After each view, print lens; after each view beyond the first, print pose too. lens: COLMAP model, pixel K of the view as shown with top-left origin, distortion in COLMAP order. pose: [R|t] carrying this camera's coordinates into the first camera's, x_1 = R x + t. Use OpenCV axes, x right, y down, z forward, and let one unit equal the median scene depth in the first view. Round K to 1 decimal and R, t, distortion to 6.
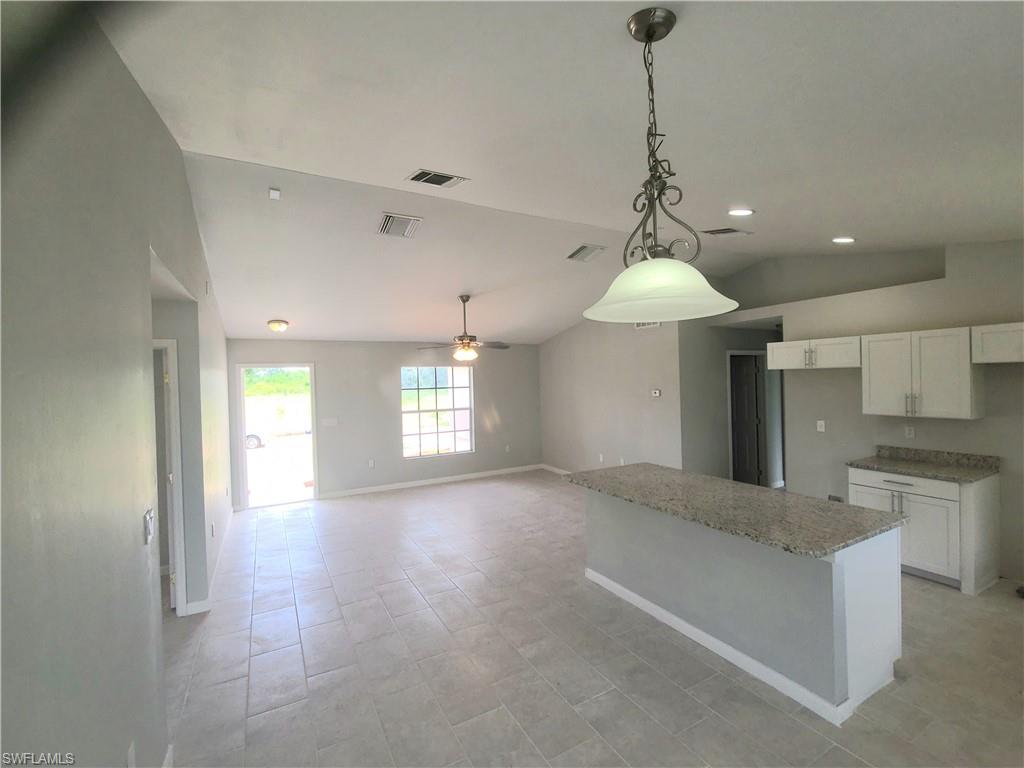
lens RADIAL K [[441.8, 0, 512.0], [0, 441.8, 384.0], [0, 0, 1]] dist [0.002637, 0.000263]
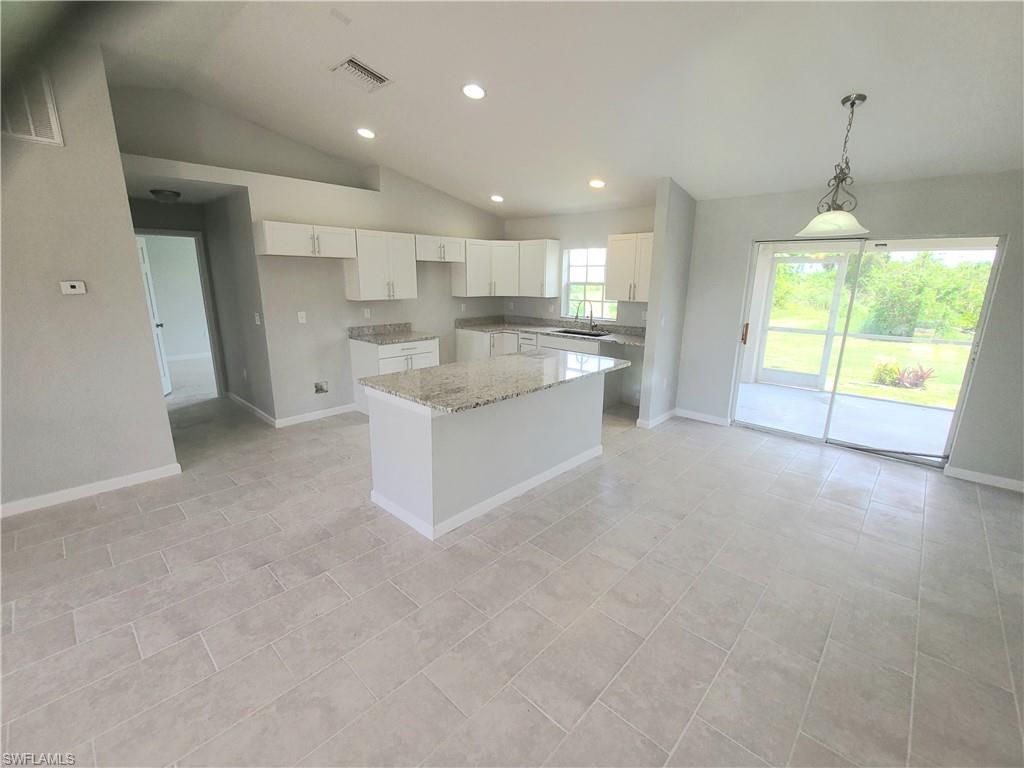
lens RADIAL K [[443.0, 0, 513.1], [0, 443.0, 381.4], [0, 0, 1]] dist [-0.003108, -0.000507]
pose [[-0.301175, -0.204738, 0.931330, -0.466725], [0.003700, 0.976420, 0.215847, 0.027426], [-0.953562, 0.068453, -0.293316, 1.016326]]
